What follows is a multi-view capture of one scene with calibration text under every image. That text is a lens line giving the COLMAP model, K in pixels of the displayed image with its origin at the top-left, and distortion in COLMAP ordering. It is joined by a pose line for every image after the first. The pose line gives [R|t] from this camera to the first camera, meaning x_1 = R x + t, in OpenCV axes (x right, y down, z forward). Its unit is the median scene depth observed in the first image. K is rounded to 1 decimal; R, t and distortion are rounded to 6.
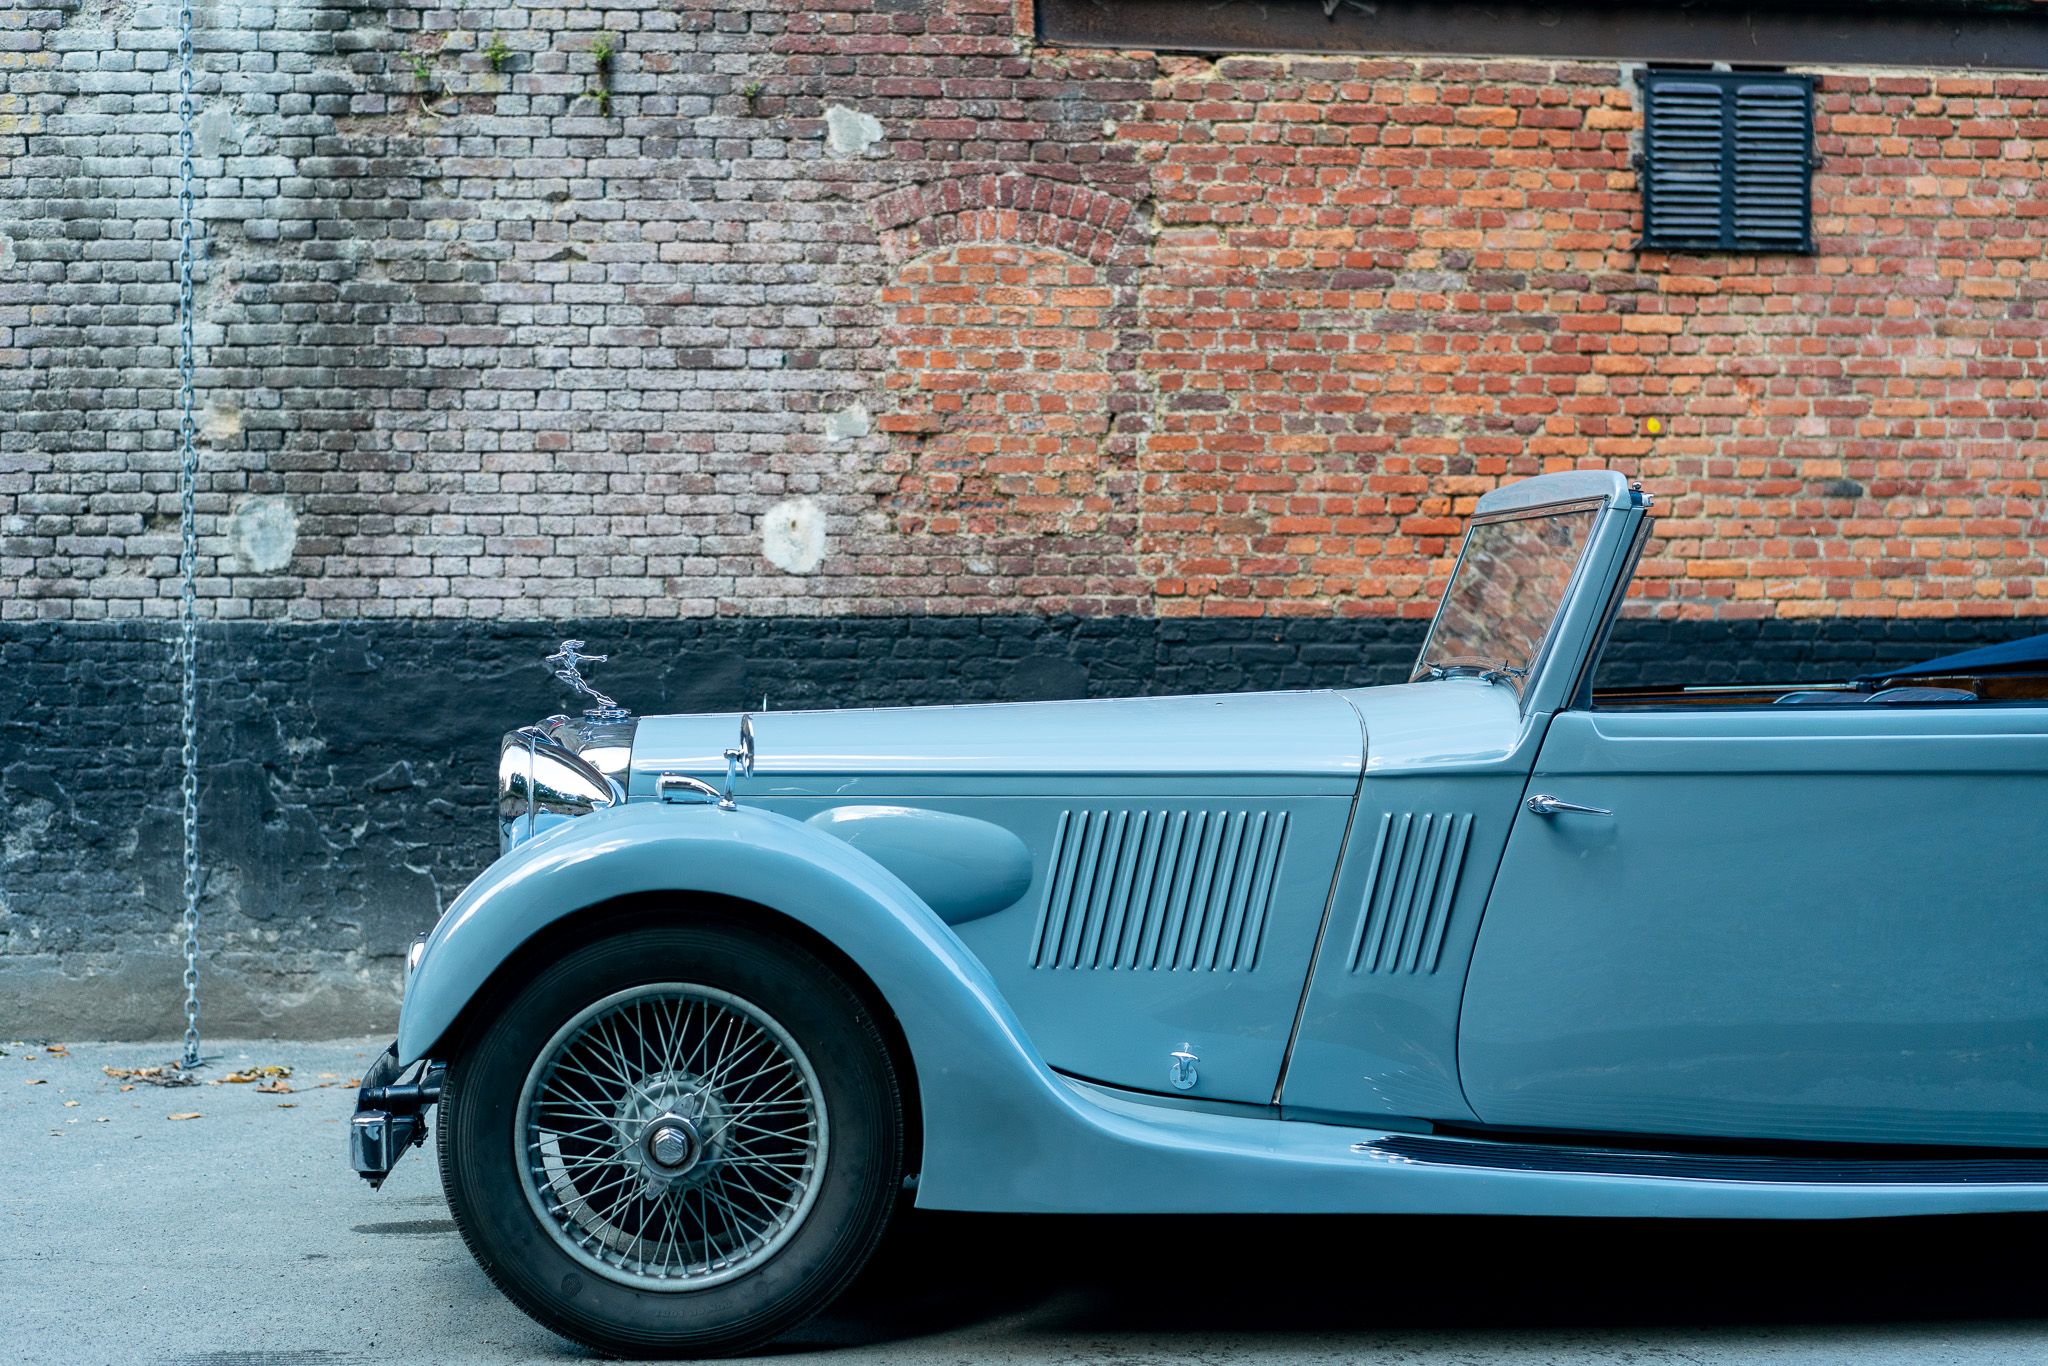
lens RADIAL K [[3270.4, 0, 1014.4], [0, 3270.4, 693.5], [0, 0, 1]] dist [0.018309, -0.238957]
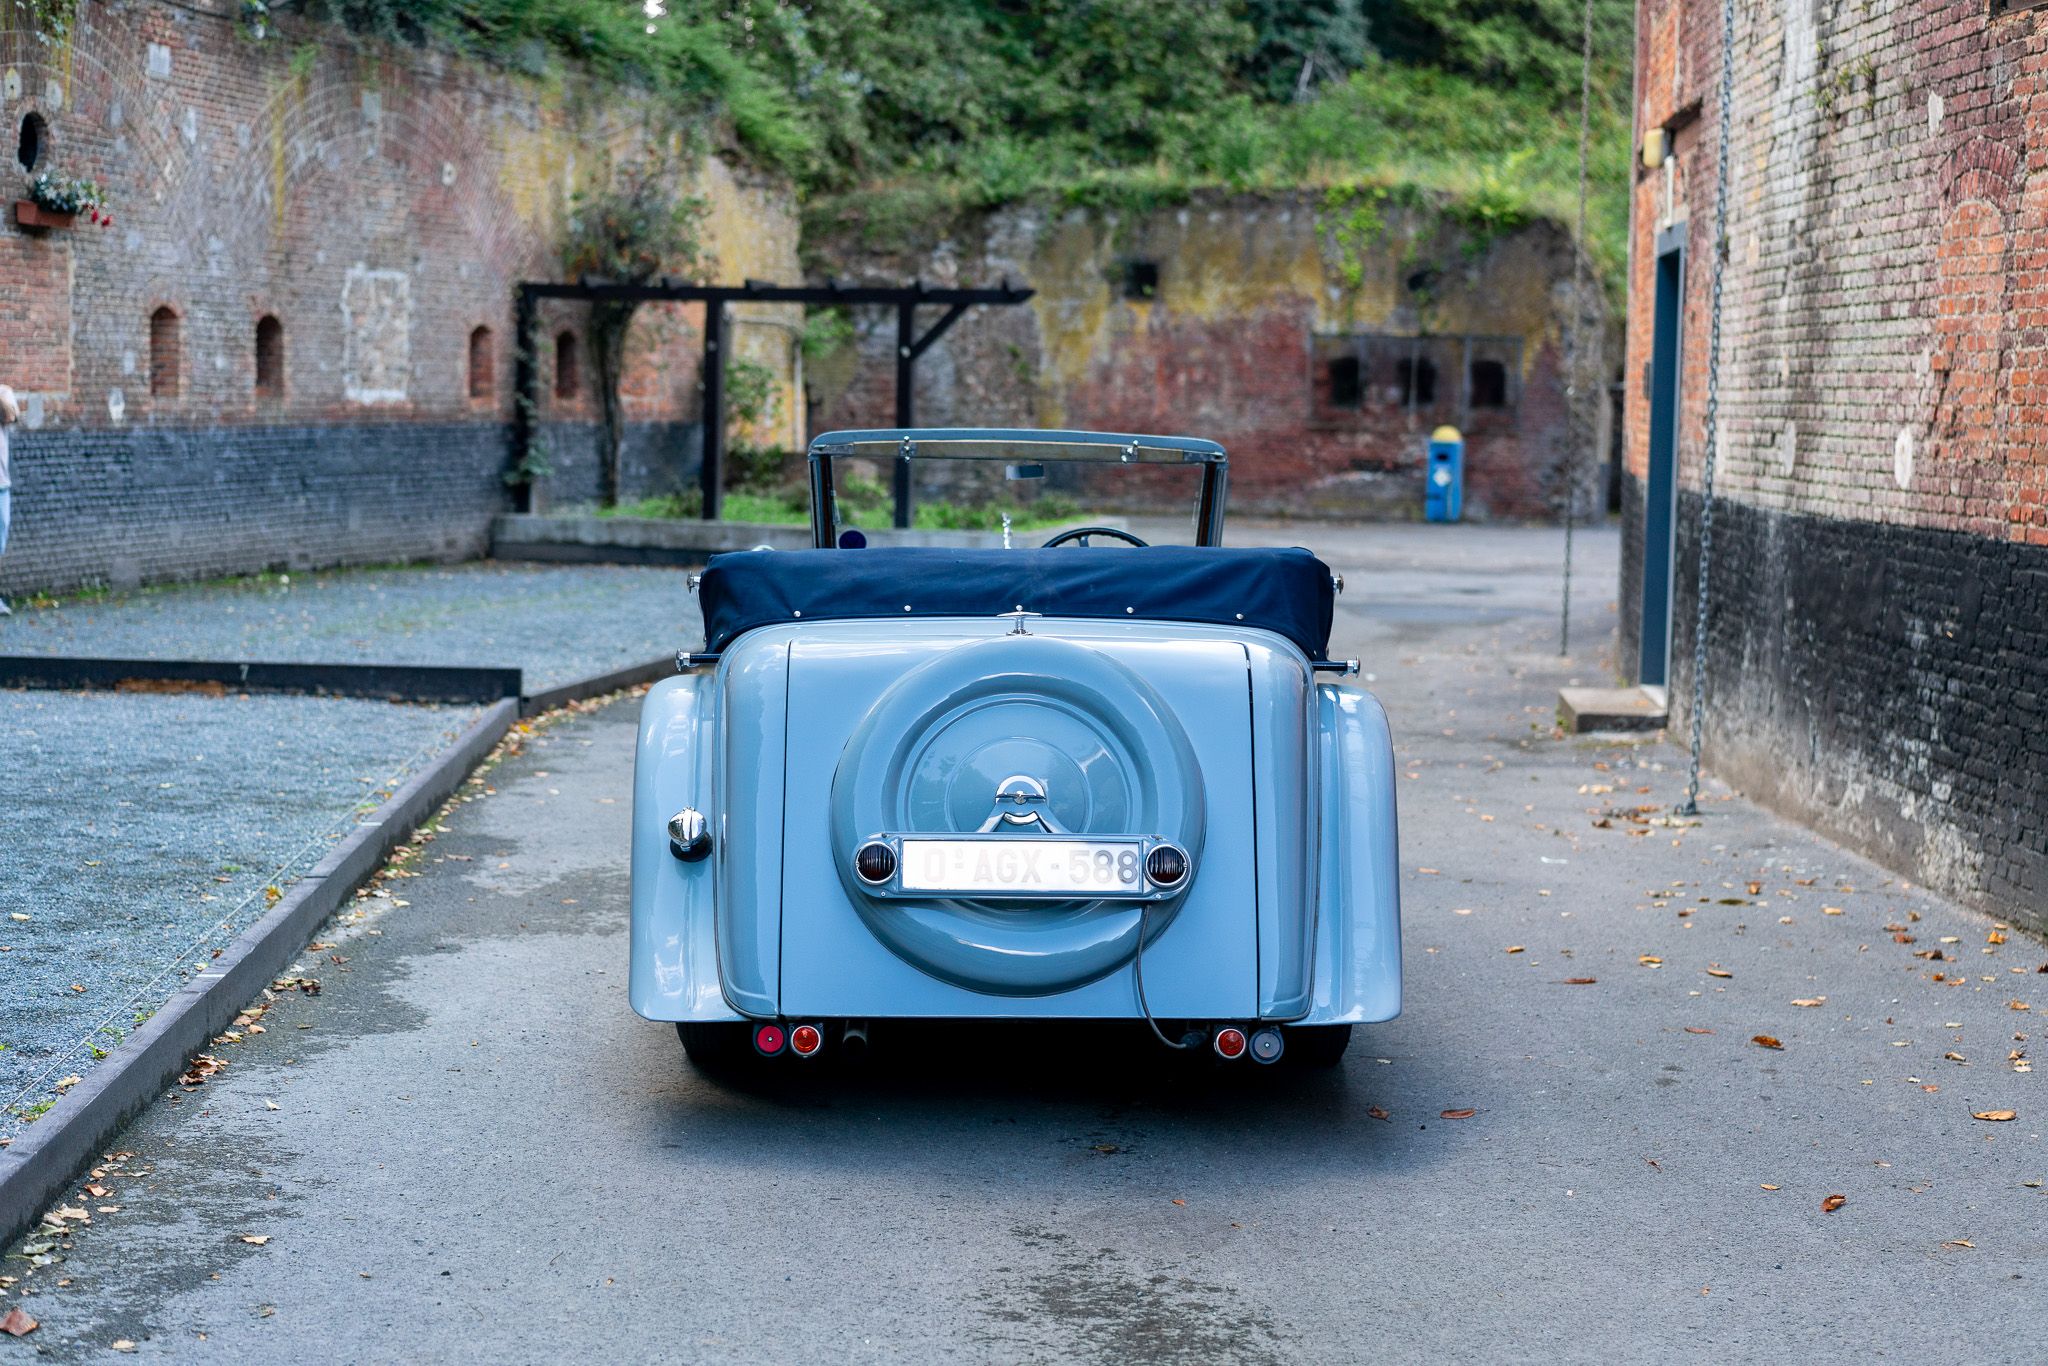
lens RADIAL K [[3139.5, 0, 1018.3], [0, 3139.5, 694.5], [0, 0, 1]] dist [0.021839, -0.278138]
pose [[-0.056900, 0.095676, -0.993785, 1.090451], [-0.045898, 0.994094, 0.098334, -0.059750], [0.997324, 0.051208, -0.052172, 0.734183]]
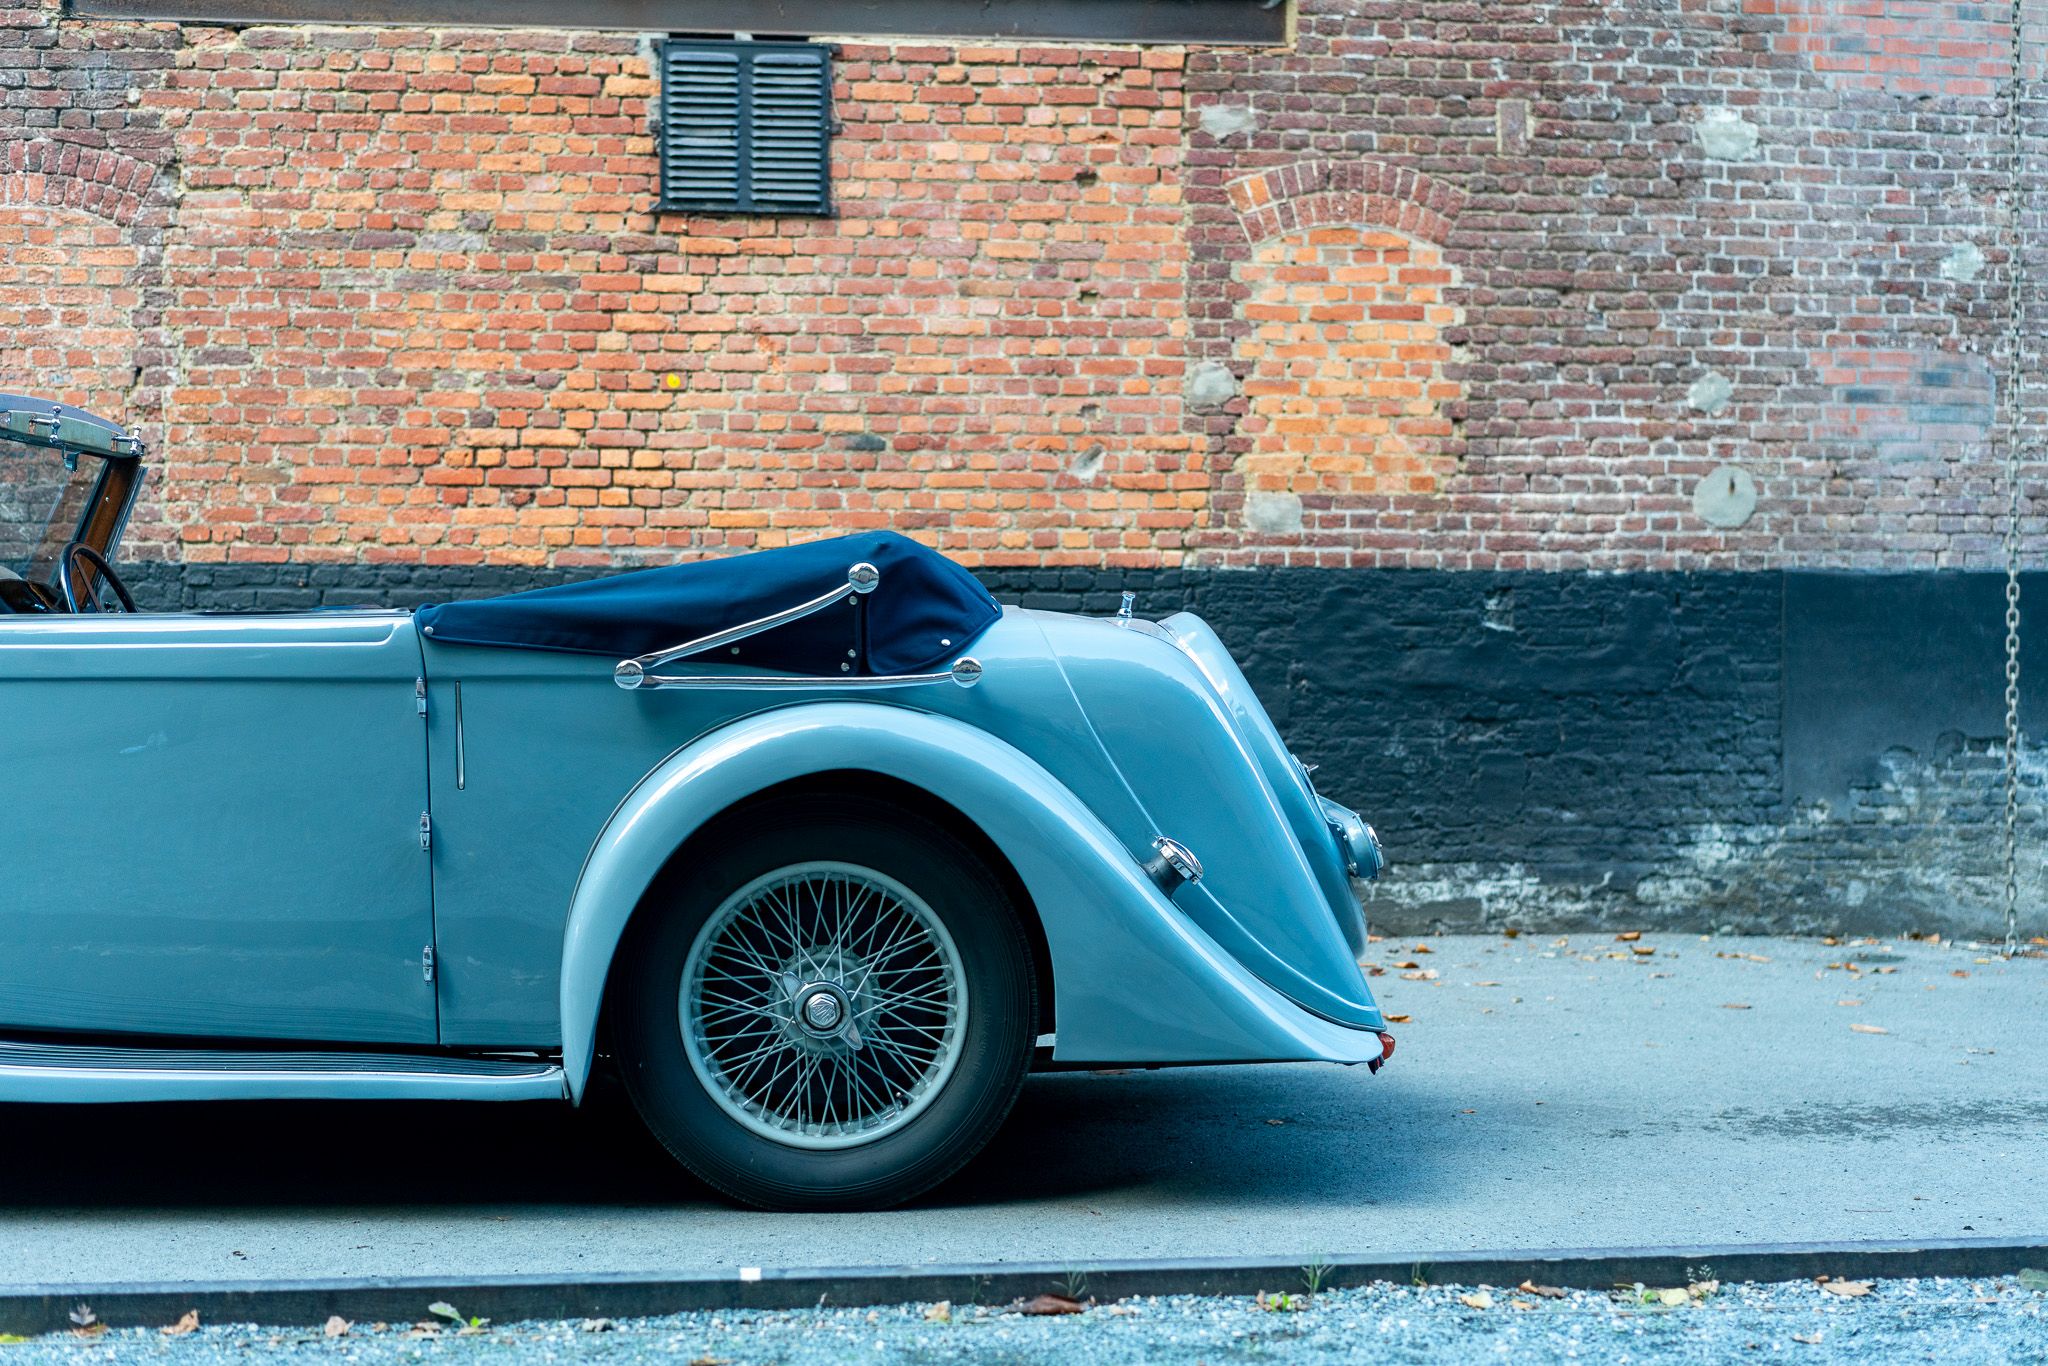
lens RADIAL K [[3139.5, 0, 1018.3], [0, 3139.5, 694.5], [0, 0, 1]] dist [0.021839, -0.278138]
pose [[0.999593, 0.004403, -0.028181, 0.340165], [-0.004353, 0.999989, 0.001850, 0.015886], [0.028189, -0.001726, 0.999601, 0.002854]]
